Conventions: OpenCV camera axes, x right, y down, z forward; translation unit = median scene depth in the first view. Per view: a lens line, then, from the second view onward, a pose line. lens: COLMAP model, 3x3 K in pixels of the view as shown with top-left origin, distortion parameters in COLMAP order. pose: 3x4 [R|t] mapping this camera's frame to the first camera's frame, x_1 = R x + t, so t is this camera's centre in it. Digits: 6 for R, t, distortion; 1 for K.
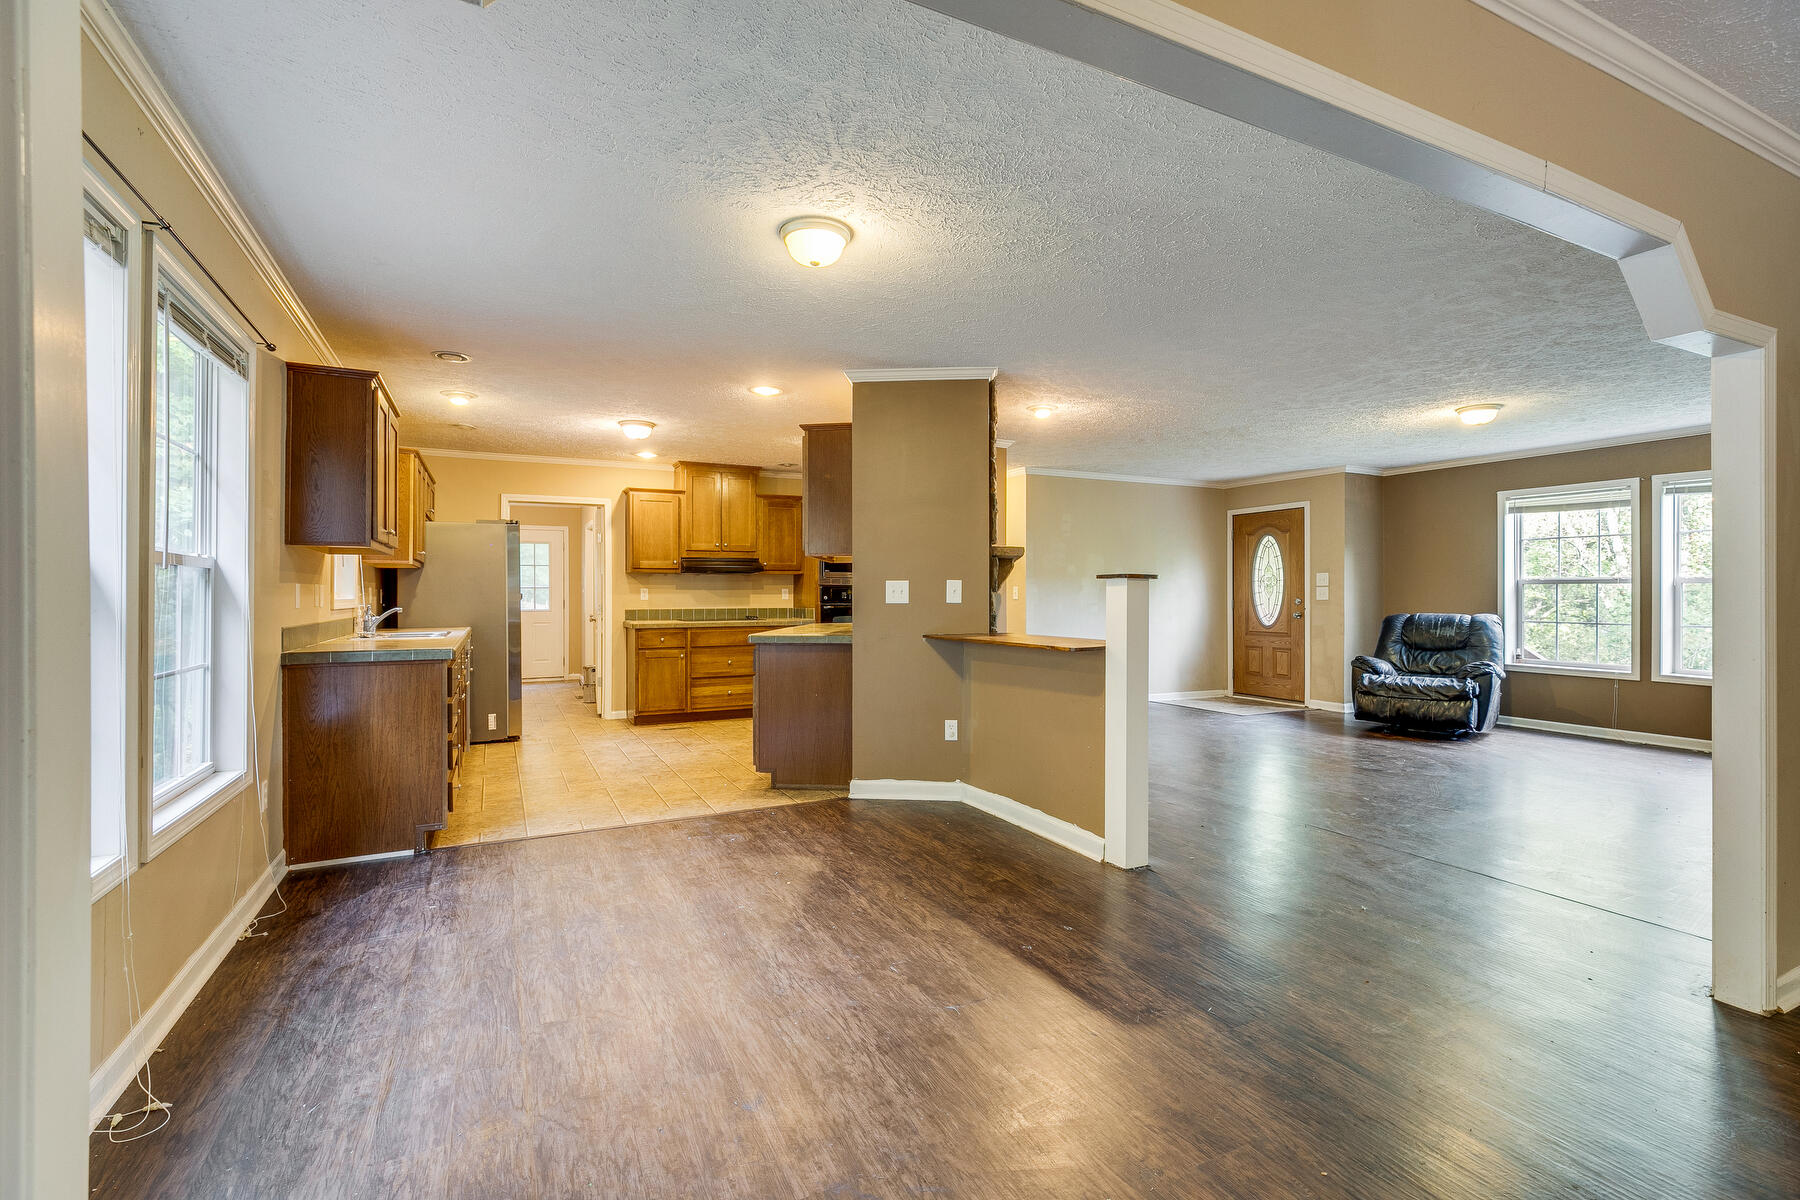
lens RADIAL K [[809.2, 0, 895.2], [0, 809.2, 593.6], [0, 0, 1]] dist [0.005195, 0.000324]
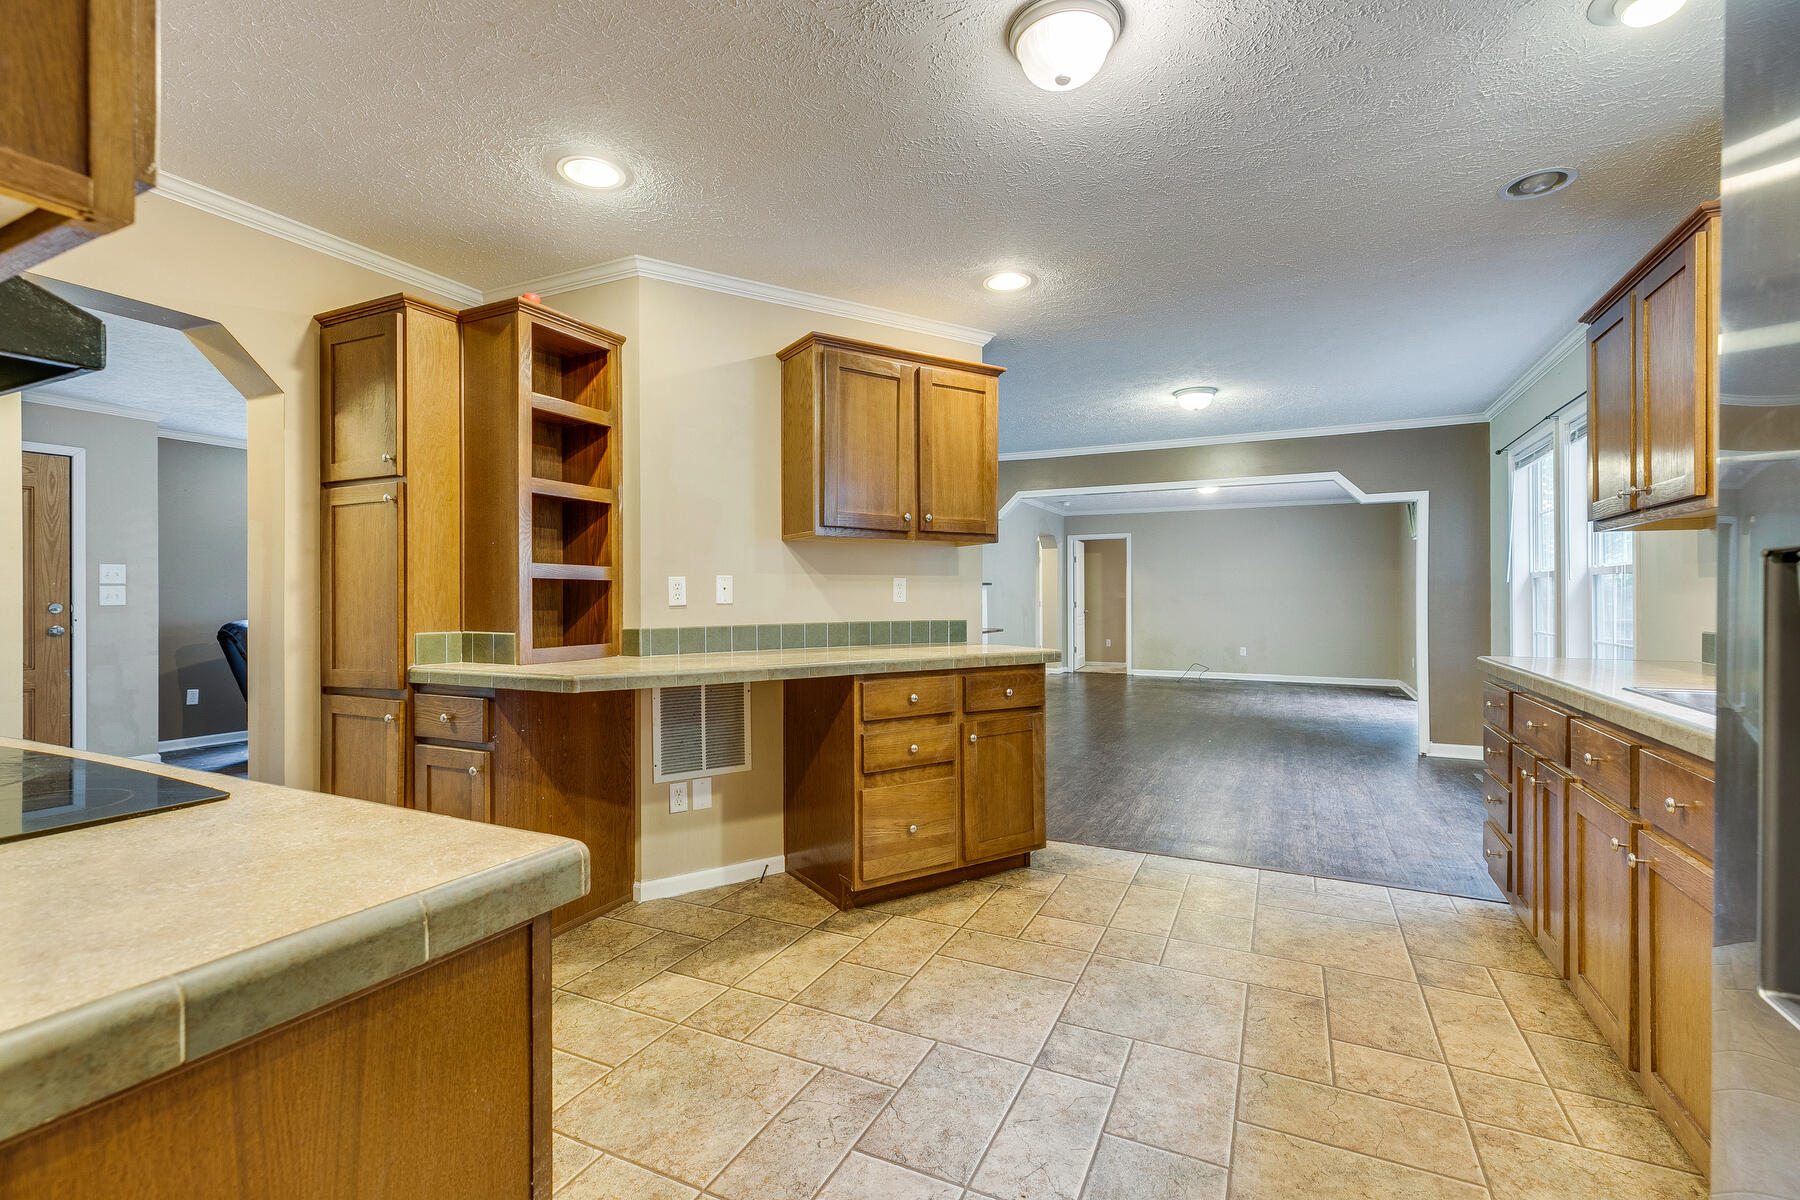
lens RADIAL K [[809.2, 0, 895.2], [0, 809.2, 593.6], [0, 0, 1]] dist [0.005195, 0.000324]
pose [[-0.613555, 0.004641, 0.789638, -0.413117], [0.000419, 0.999984, -0.005552, 0.003438], [-0.789652, -0.003076, -0.613548, 0.982281]]
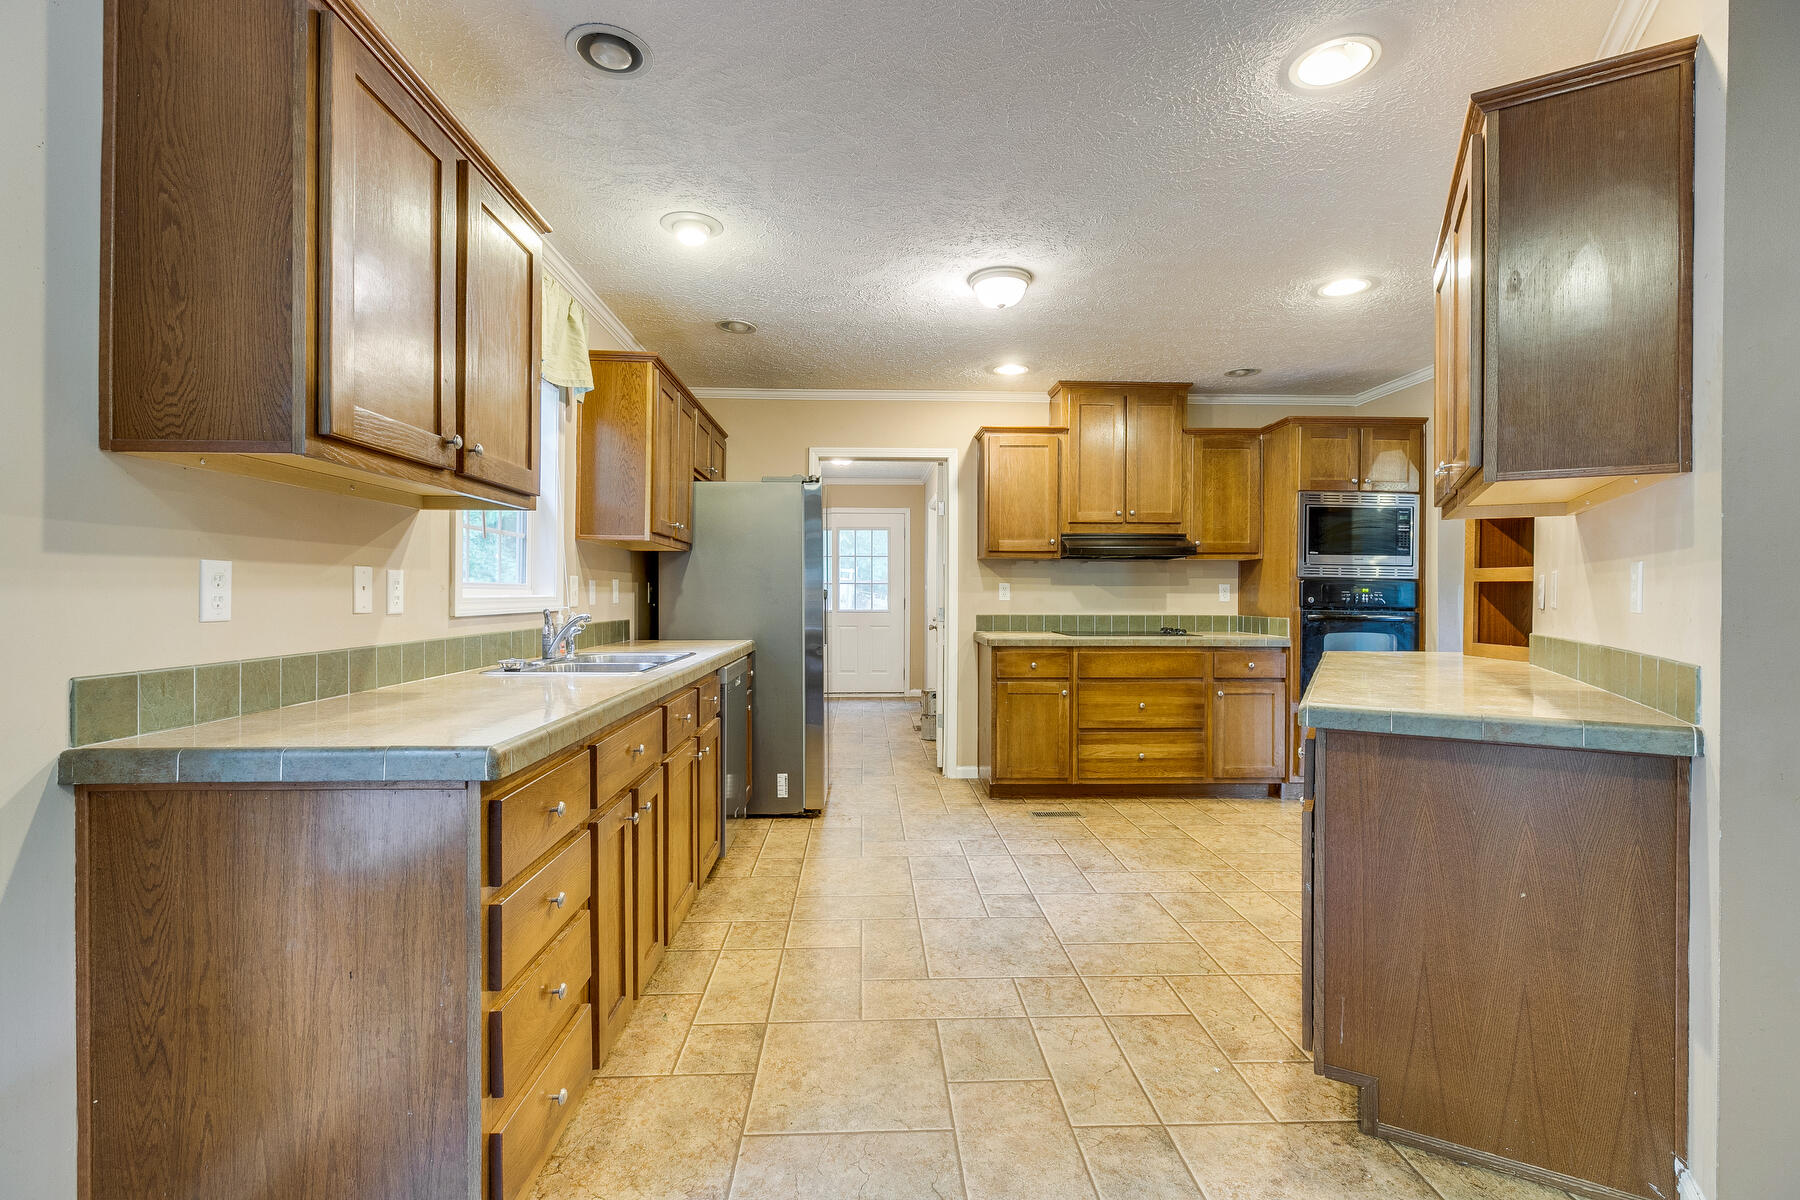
lens RADIAL K [[809.2, 0, 895.2], [0, 809.2, 593.6], [0, 0, 1]] dist [0.005195, 0.000324]
pose [[0.912847, 0.006055, -0.408256, -0.126361], [-0.005325, 0.999982, 0.002923, 0.000757], [0.408266, -0.000494, 0.912863, 0.375124]]
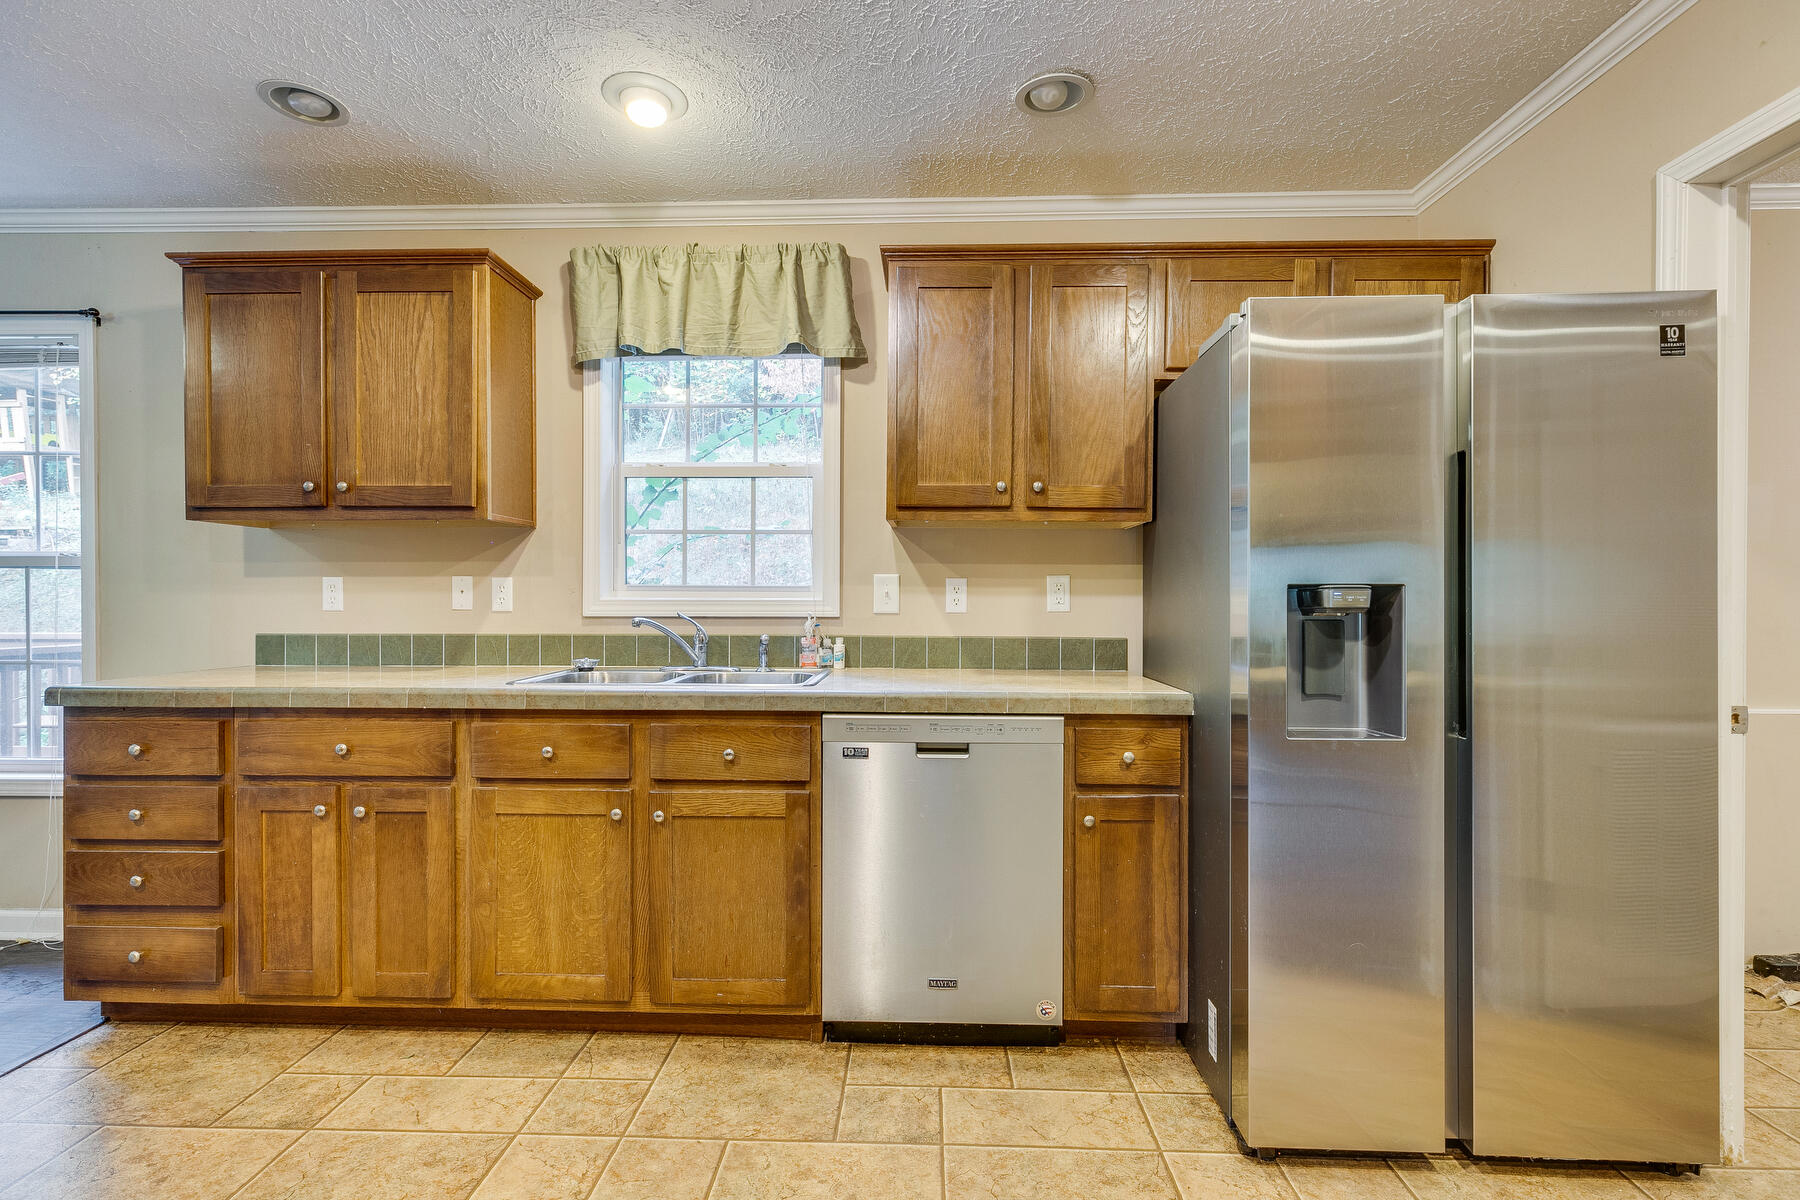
lens RADIAL K [[818.6, 0, 900.0], [0, 818.6, 600.0], [0, 0, 1]] dist [0.002553, 0.000373]
pose [[-0.472637, 0.007983, -0.881221, -0.159333], [0.001875, 0.999966, 0.008053, 0.001757], [0.881255, 0.002154, -0.472635, 0.883044]]
